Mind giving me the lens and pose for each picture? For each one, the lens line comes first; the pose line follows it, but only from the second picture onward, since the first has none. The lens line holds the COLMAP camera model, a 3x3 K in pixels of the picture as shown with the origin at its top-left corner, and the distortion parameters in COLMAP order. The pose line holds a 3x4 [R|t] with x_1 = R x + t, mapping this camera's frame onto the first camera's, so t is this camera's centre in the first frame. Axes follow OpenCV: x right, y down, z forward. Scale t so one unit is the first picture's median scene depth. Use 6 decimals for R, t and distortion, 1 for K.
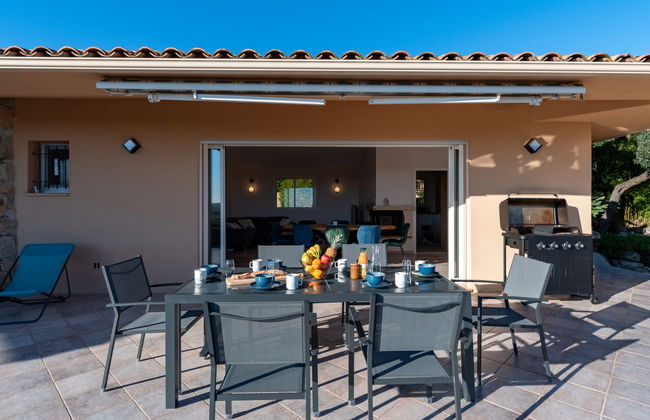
lens RADIAL K [[332.9, 0, 325.0], [0, 332.9, 210.0], [0, 0, 1]] dist [-0.002710, -0.000207]
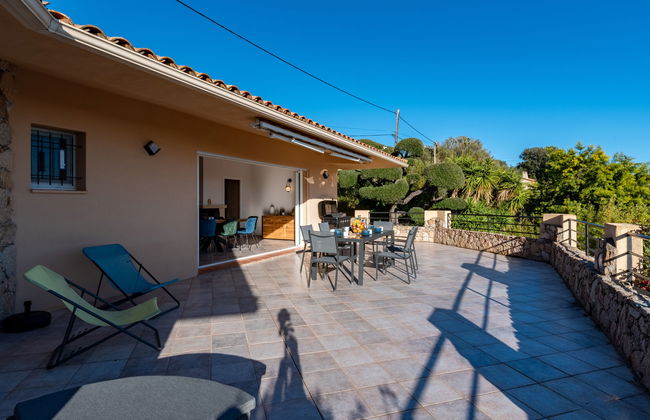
lens RADIAL K [[343.8, 0, 325.0], [0, 343.8, 210.0], [0, 0, 1]] dist [-0.002301, 0.000012]
pose [[0.481202, -0.017467, 0.876435, -1.182848], [0.018294, 0.999784, 0.009881, 0.002410], [-0.876419, 0.011279, 0.481418, 0.000534]]
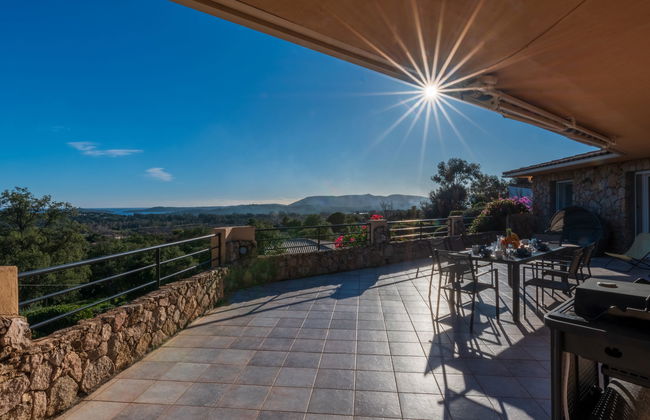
lens RADIAL K [[343.8, 0, 325.0], [0, 343.8, 210.0], [0, 0, 1]] dist [-0.002301, 0.000012]
pose [[-0.795420, 0.014402, -0.605888, 1.051250], [-0.003229, 0.999603, 0.028000, -0.039905], [0.606050, 0.024228, -0.795057, 0.974188]]
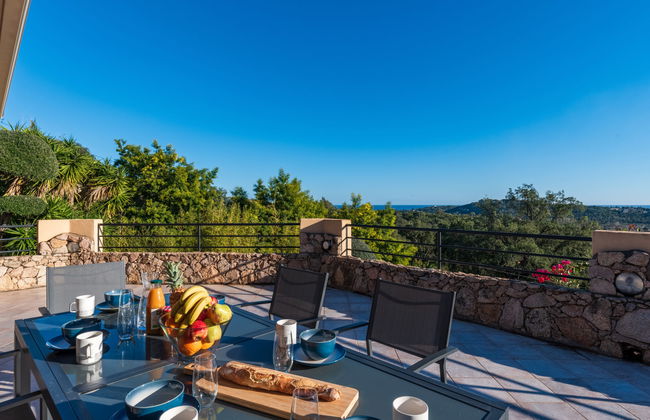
lens RADIAL K [[350.1, 0, 324.9], [0, 350.1, 201.4], [0, 0, 1]] dist [0.000079, -0.000096]
pose [[-0.680952, 0.005973, 0.732304, -0.275703], [0.014615, 0.999878, 0.005435, -0.010711], [-0.732182, 0.014404, -0.680957, 0.614308]]
